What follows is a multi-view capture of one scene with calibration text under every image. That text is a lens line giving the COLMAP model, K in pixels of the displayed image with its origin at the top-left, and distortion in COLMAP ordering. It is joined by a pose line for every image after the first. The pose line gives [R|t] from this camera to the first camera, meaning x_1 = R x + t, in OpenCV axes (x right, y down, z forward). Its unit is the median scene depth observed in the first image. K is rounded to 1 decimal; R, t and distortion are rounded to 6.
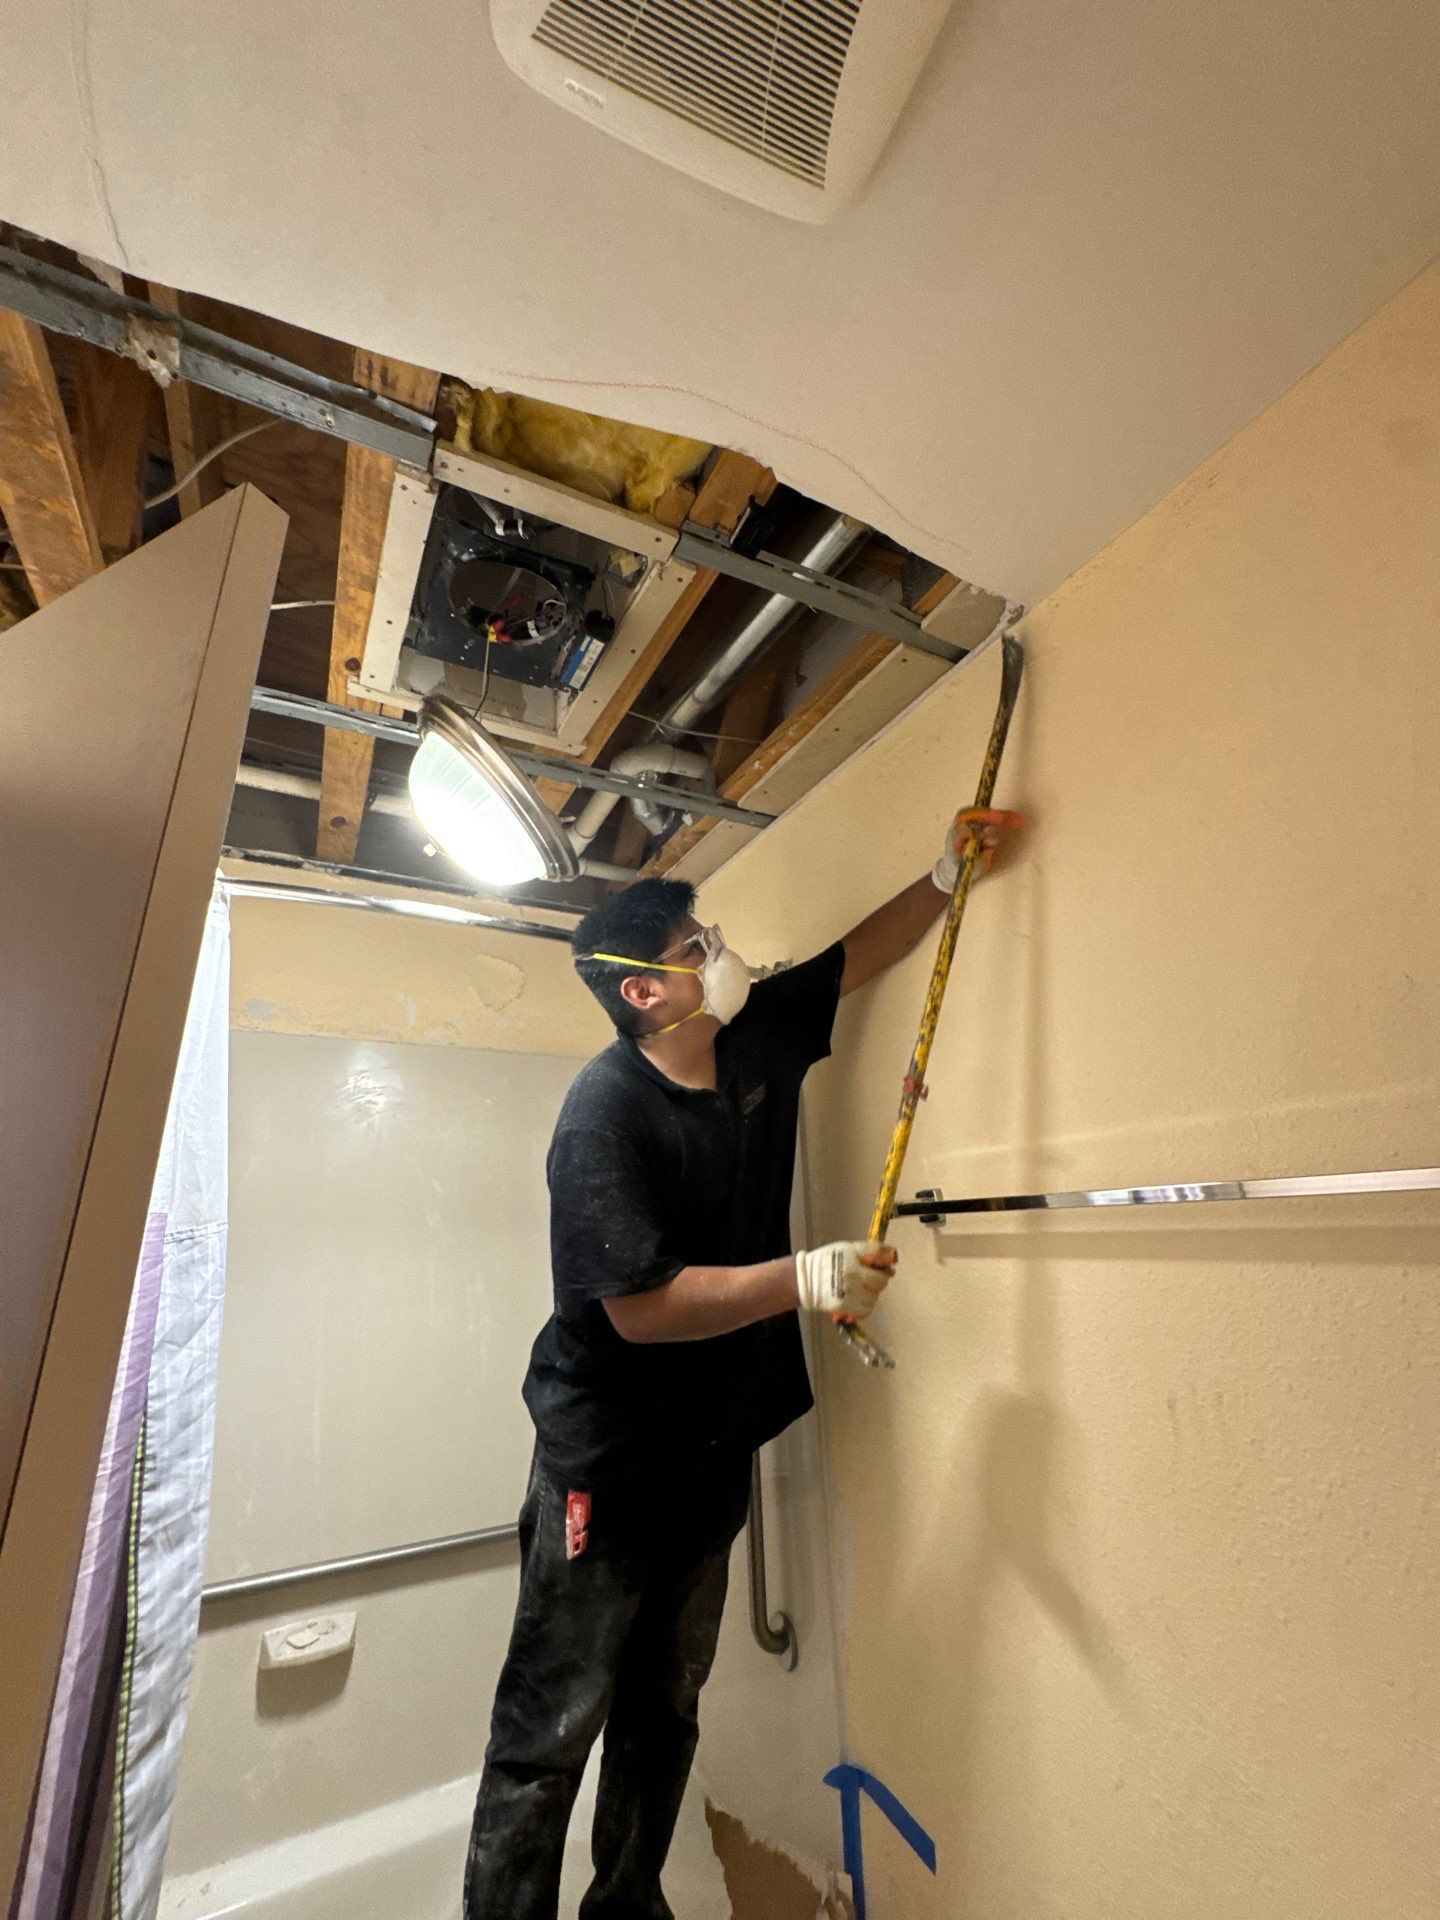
lens RADIAL K [[763.7, 0, 722.9], [0, 763.7, 961.5], [0, 0, 1]] dist [0.002306, 0.000205]
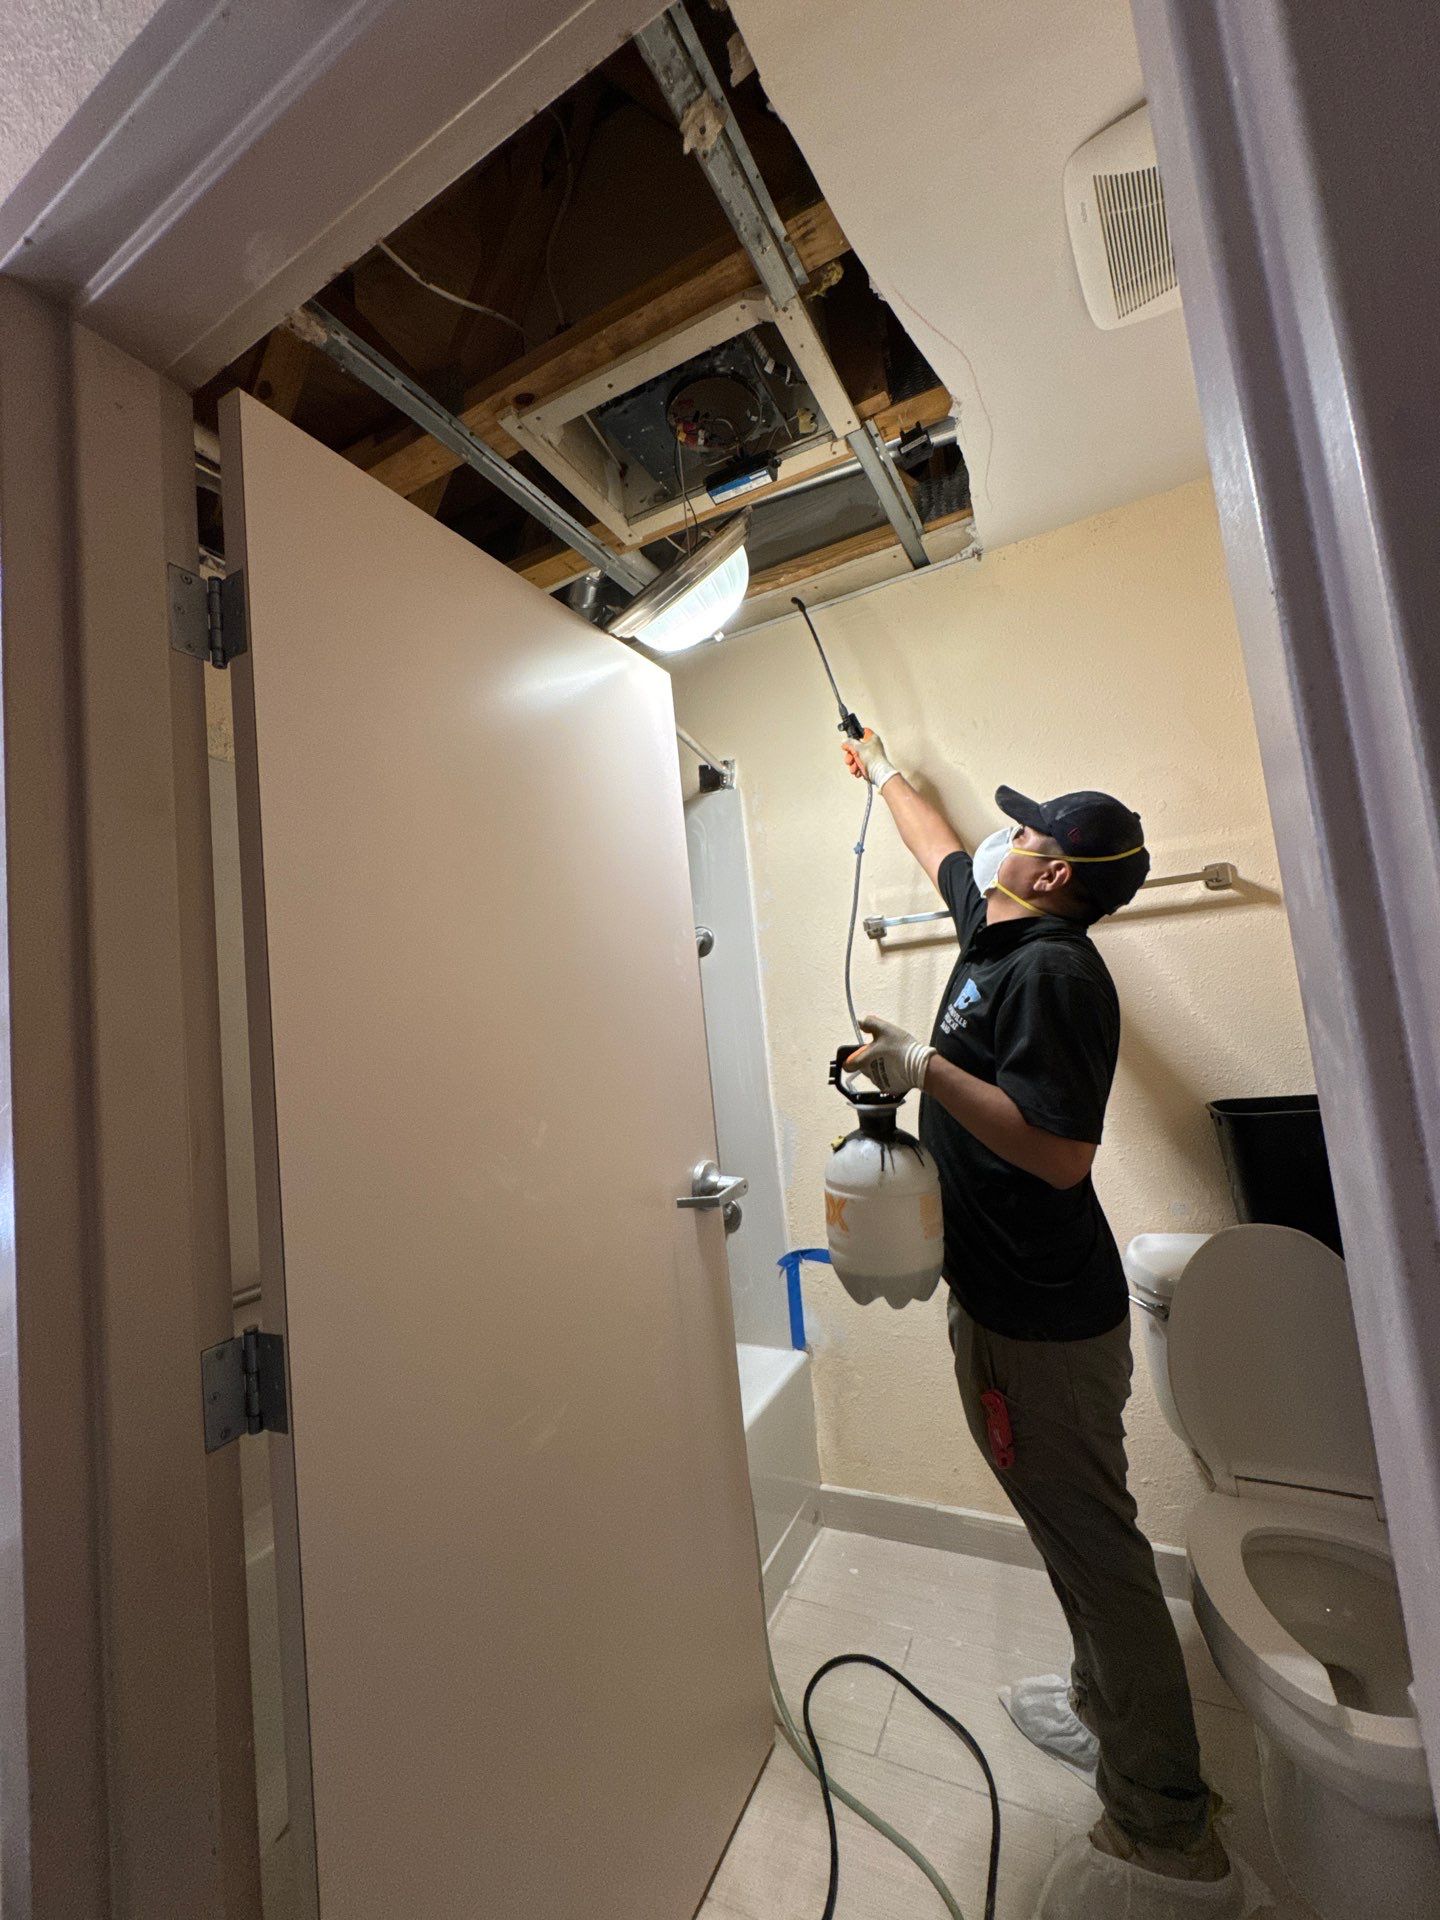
lens RADIAL K [[763.7, 0, 722.9], [0, 763.7, 961.5], [0, 0, 1]] dist [0.002306, 0.000205]
pose [[0.821036, -0.002085, 0.570872, -0.974559], [-0.118238, 0.977688, 0.173623, 0.155066], [-0.558497, -0.210050, 0.802471, -0.140001]]
